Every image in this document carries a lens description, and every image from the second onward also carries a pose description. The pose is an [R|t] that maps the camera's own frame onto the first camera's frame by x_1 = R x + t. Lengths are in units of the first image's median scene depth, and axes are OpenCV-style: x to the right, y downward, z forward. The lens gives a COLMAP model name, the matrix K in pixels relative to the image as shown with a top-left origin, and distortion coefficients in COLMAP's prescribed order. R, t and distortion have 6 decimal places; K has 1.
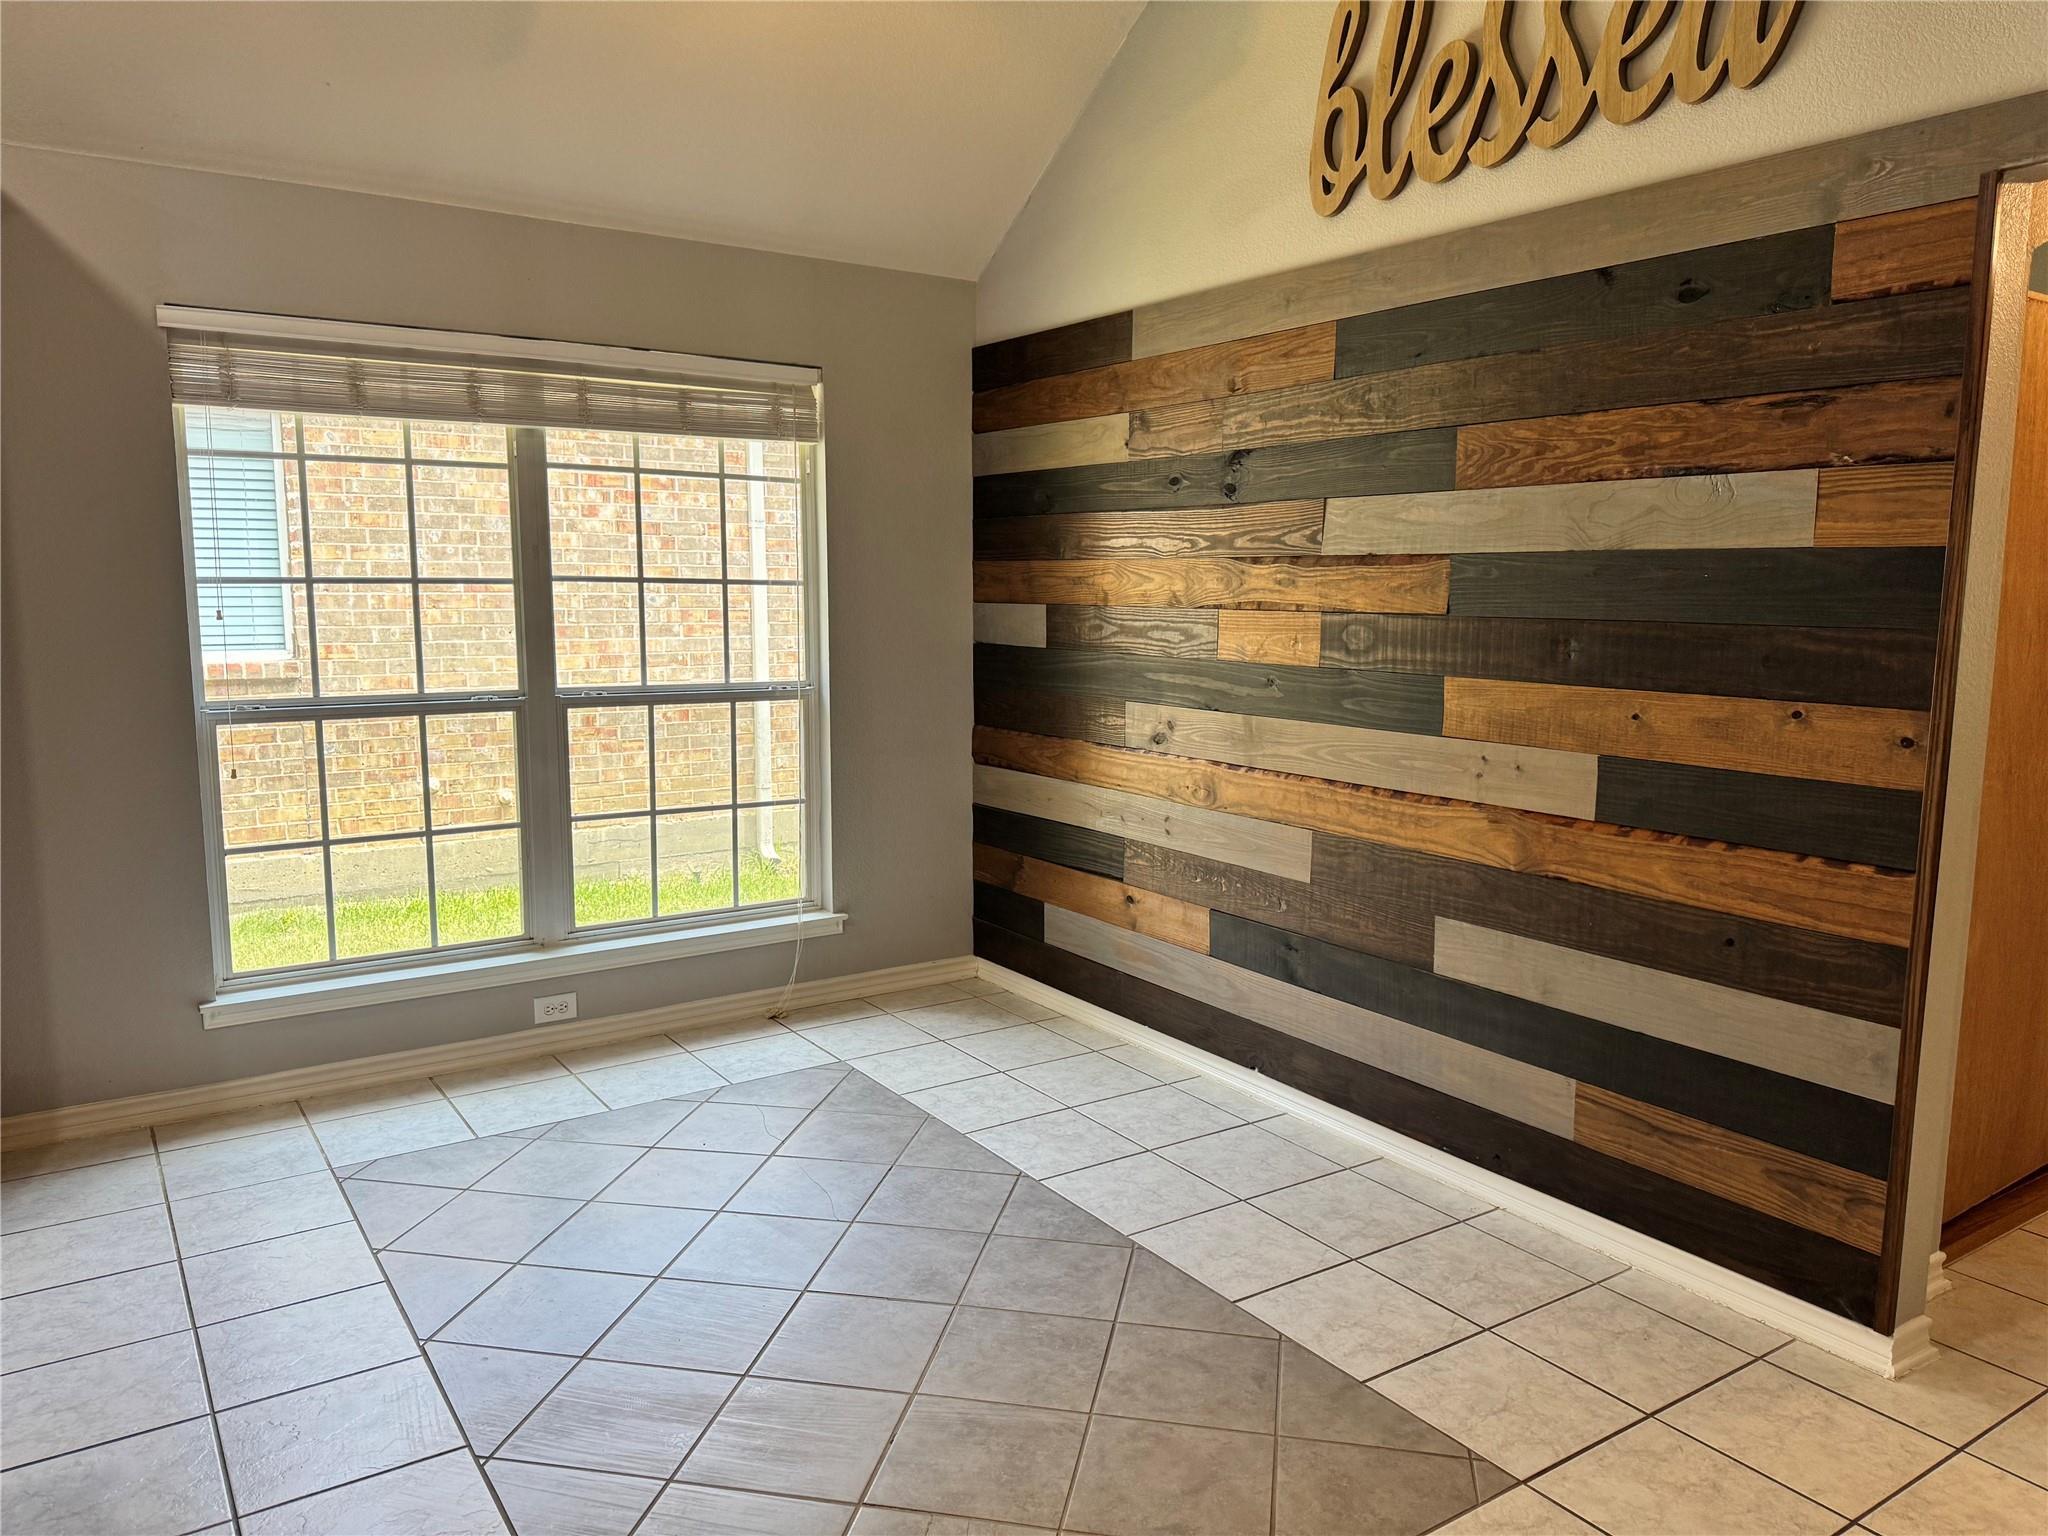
lens RADIAL K [[1455.2, 0, 1028.3], [0, 1455.2, 778.7], [0, 0, 1]] dist [0.023501, -0.005015]
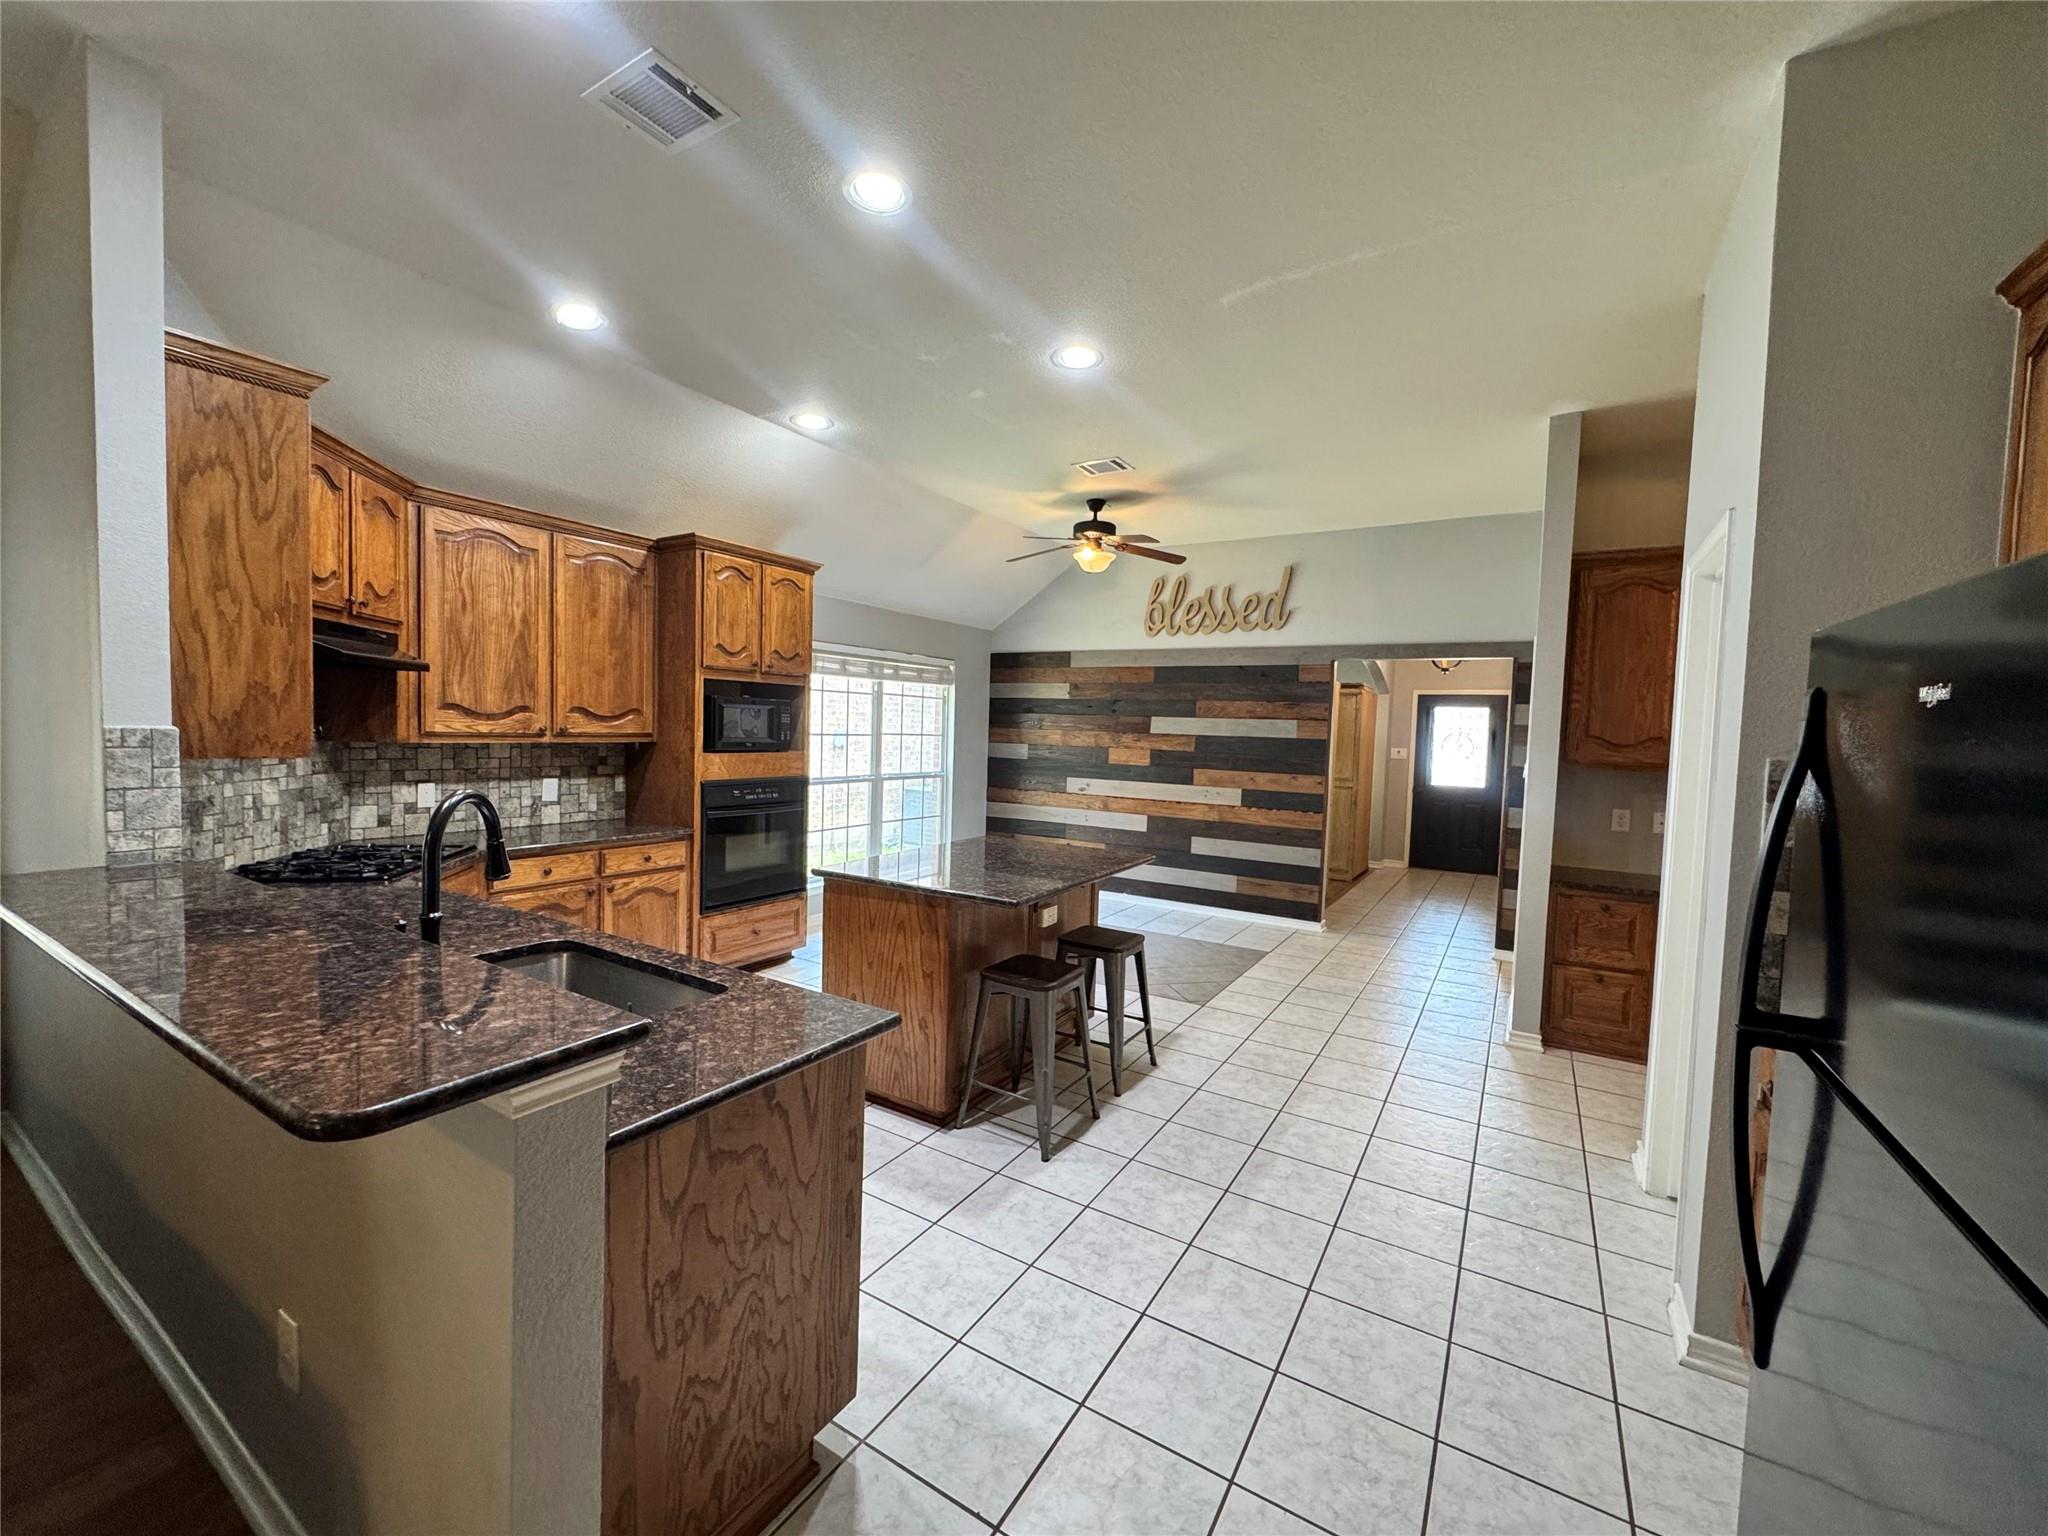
lens RADIAL K [[819.5, 0, 1020.3], [0, 819.5, 764.2], [0, 0, 1]] dist [-0.004154, -0.000002]
pose [[0.914363, 0.002598, 0.404887, -0.883232], [0.030423, 0.996712, -0.075101, 0.055182], [-0.403751, 0.080988, 0.911277, -0.638322]]
